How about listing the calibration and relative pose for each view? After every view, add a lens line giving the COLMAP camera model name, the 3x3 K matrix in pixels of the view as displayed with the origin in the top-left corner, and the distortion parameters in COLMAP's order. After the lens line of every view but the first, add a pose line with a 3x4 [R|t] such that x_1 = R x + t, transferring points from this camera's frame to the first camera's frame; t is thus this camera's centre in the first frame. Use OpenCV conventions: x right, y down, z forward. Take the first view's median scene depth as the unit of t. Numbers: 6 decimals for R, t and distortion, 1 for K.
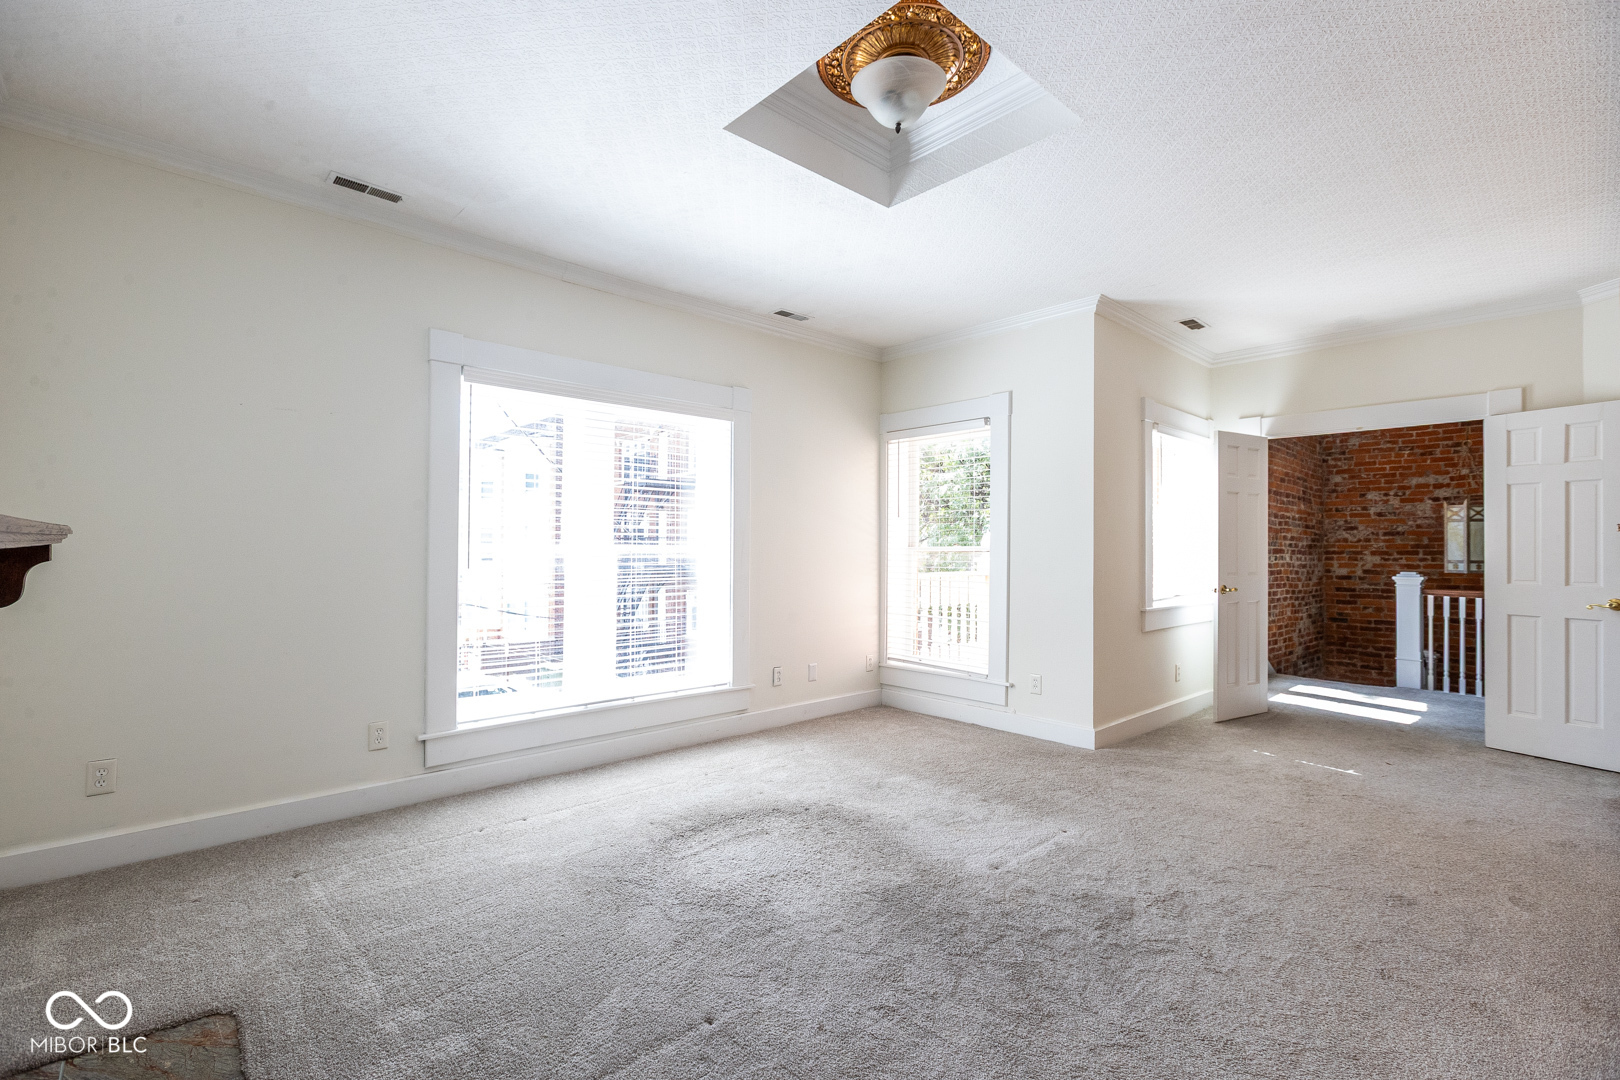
lens RADIAL K [[726.1, 0, 808.4], [0, 726.1, 541.4], [0, 0, 1]] dist [-0.014439, 0.011348]
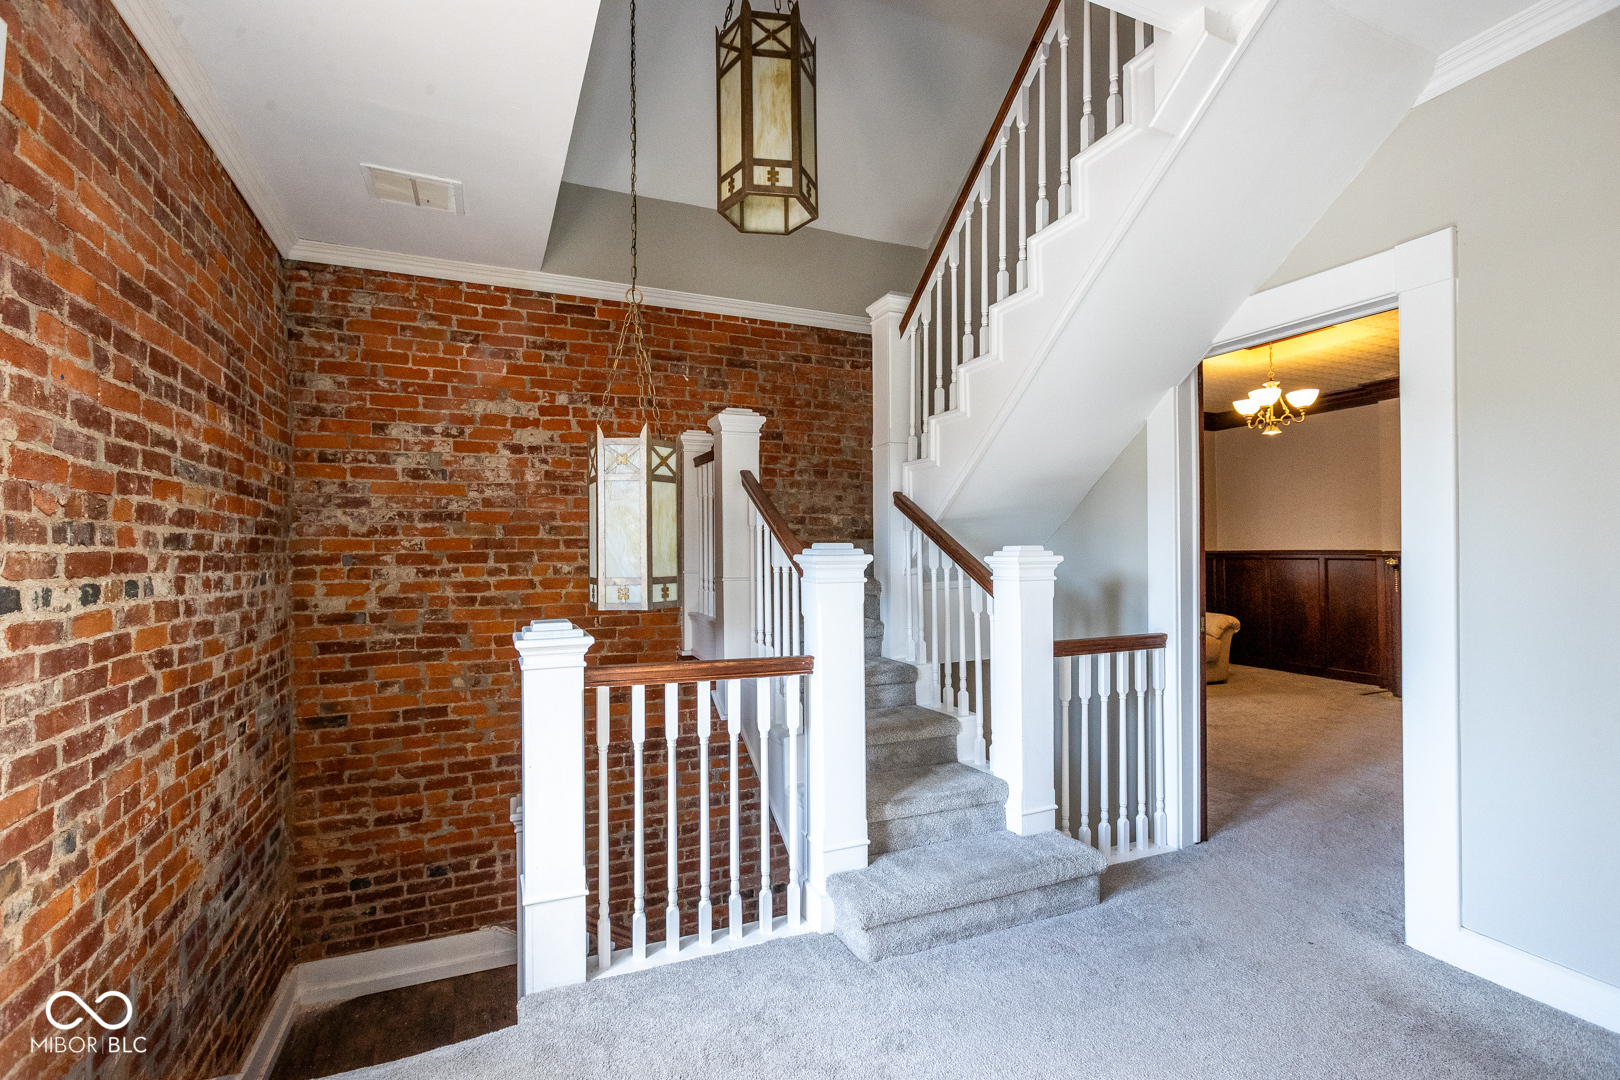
lens RADIAL K [[729.5, 0, 810.0], [0, 729.5, 540.0], [0, 0, 1]] dist [-0.001754, 0.000200]
pose [[0.326087, 0.003231, 0.945334, 0.442761], [-0.000915, 0.999995, -0.003102, 0.005351], [-0.945339, 0.000146, 0.326089, 0.621066]]
